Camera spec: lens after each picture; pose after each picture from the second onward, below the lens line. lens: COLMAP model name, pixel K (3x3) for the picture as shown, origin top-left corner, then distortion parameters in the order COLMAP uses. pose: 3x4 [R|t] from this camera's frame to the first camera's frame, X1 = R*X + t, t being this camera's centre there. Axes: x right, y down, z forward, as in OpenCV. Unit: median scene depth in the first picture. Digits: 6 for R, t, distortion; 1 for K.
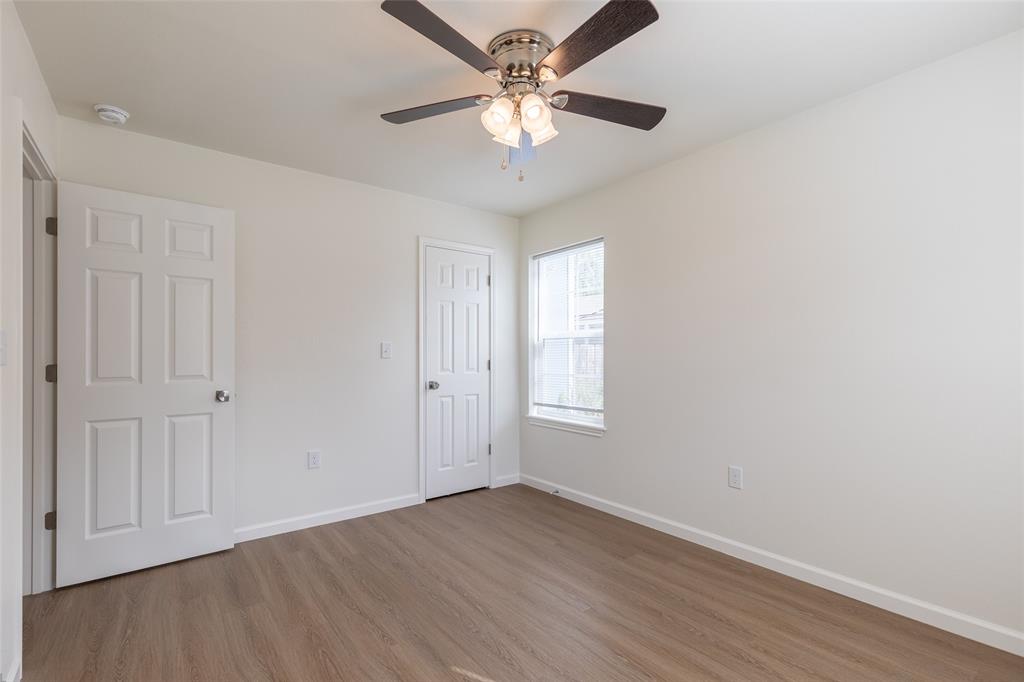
lens RADIAL K [[455.2, 0, 508.6], [0, 455.2, 341.2], [0, 0, 1]] dist [0.002225, 0.000115]
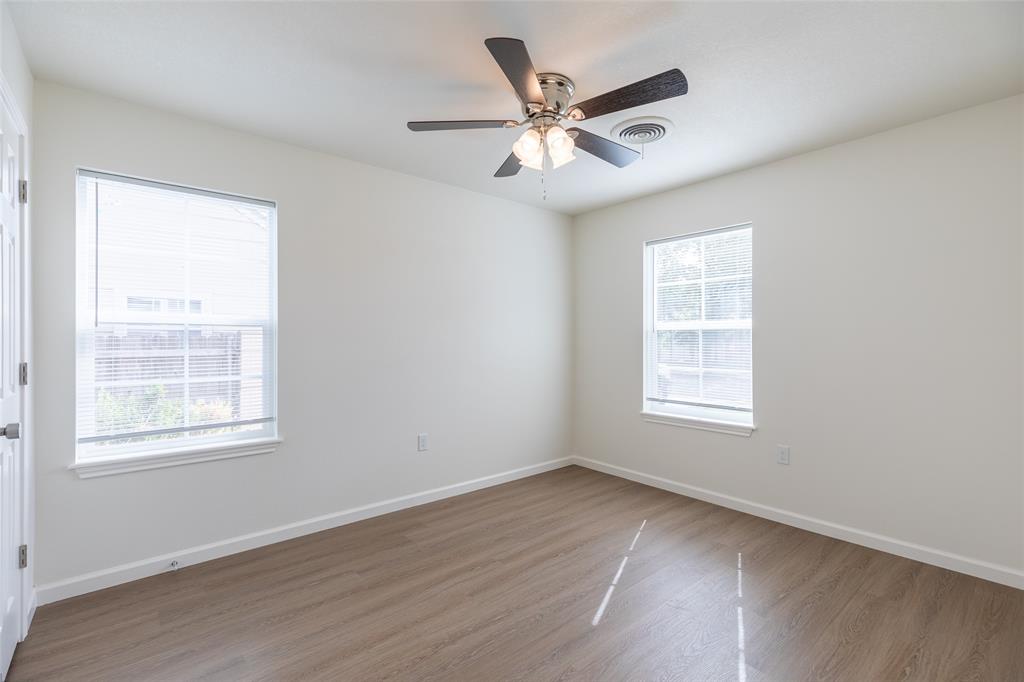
lens RADIAL K [[455.2, 0, 508.6], [0, 455.2, 341.2], [0, 0, 1]] dist [0.002225, 0.000115]
pose [[-0.028003, 0.000045, 0.999608, -0.804461], [-0.025316, 0.999679, -0.000754, 0.007007], [-0.999287, -0.025327, -0.027993, 0.808394]]
